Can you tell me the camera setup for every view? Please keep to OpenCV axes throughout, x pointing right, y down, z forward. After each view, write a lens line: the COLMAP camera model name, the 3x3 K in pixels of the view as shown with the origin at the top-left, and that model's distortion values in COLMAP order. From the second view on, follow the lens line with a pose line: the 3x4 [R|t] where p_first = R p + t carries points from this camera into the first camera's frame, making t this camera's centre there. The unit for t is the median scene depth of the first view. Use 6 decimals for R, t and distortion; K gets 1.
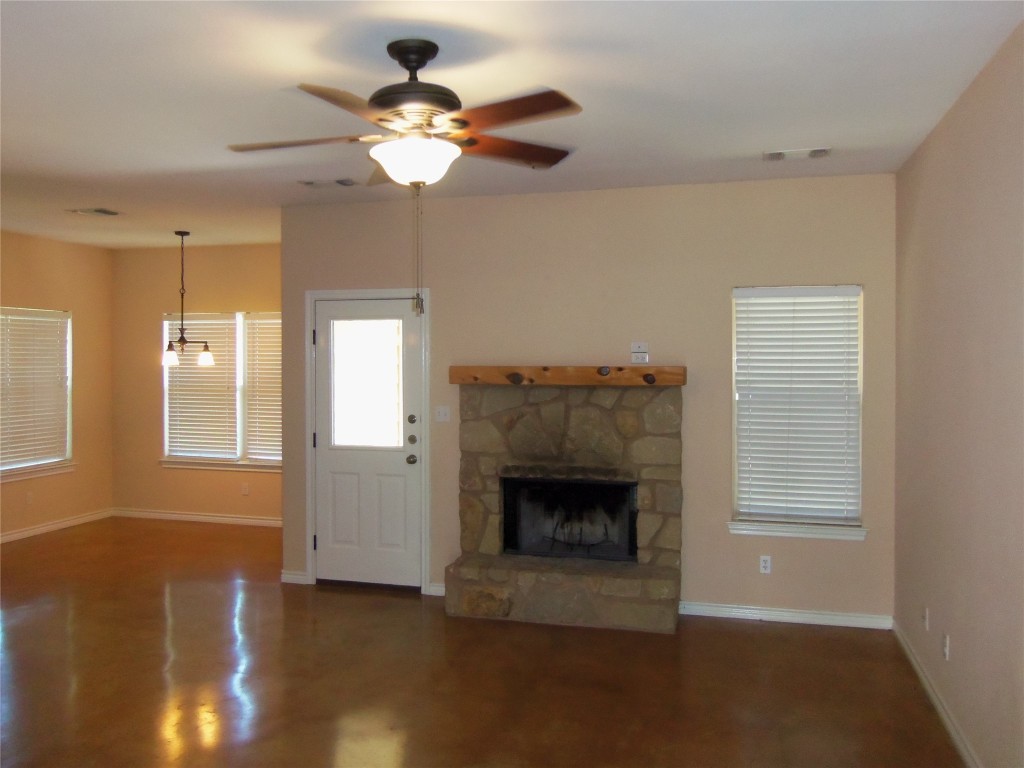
lens RADIAL K [[902.4, 0, 512.4], [0, 902.4, 369.3], [0, 0, 1]] dist [0.000264, 0.007070]
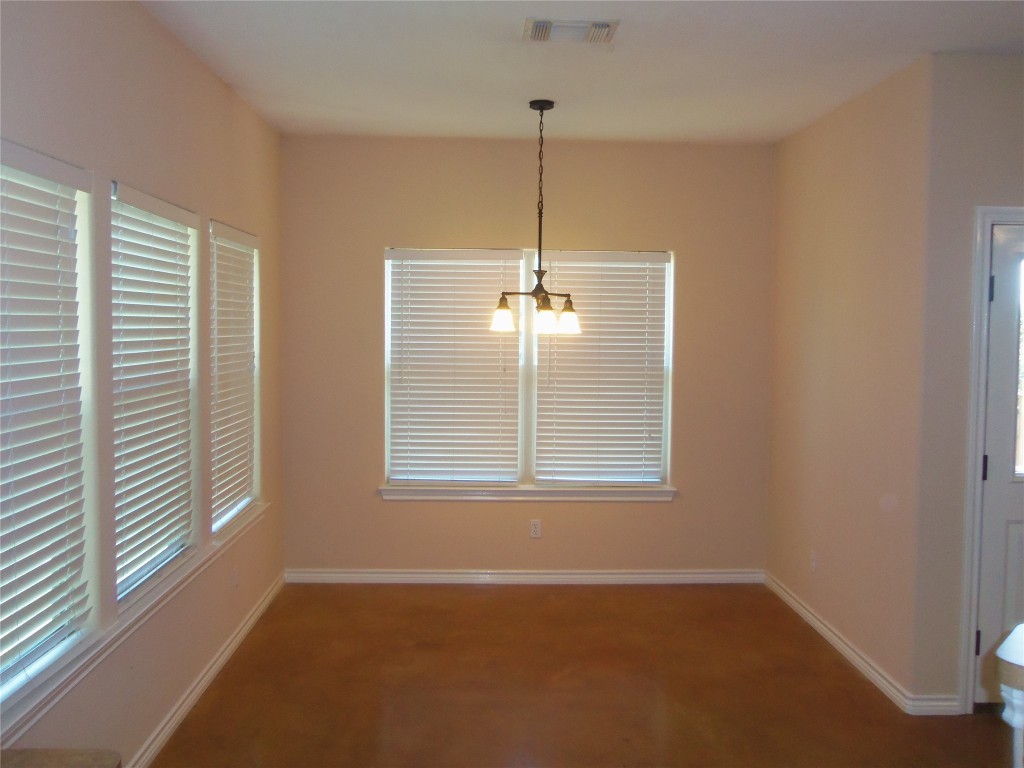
lens RADIAL K [[902.4, 0, 512.4], [0, 902.4, 369.3], [0, 0, 1]] dist [0.000264, 0.007070]
pose [[0.952189, -0.009562, 0.305361, -0.508838], [-0.002876, 0.999185, 0.040256, -0.004944], [-0.305497, -0.039210, 0.951385, 0.408279]]
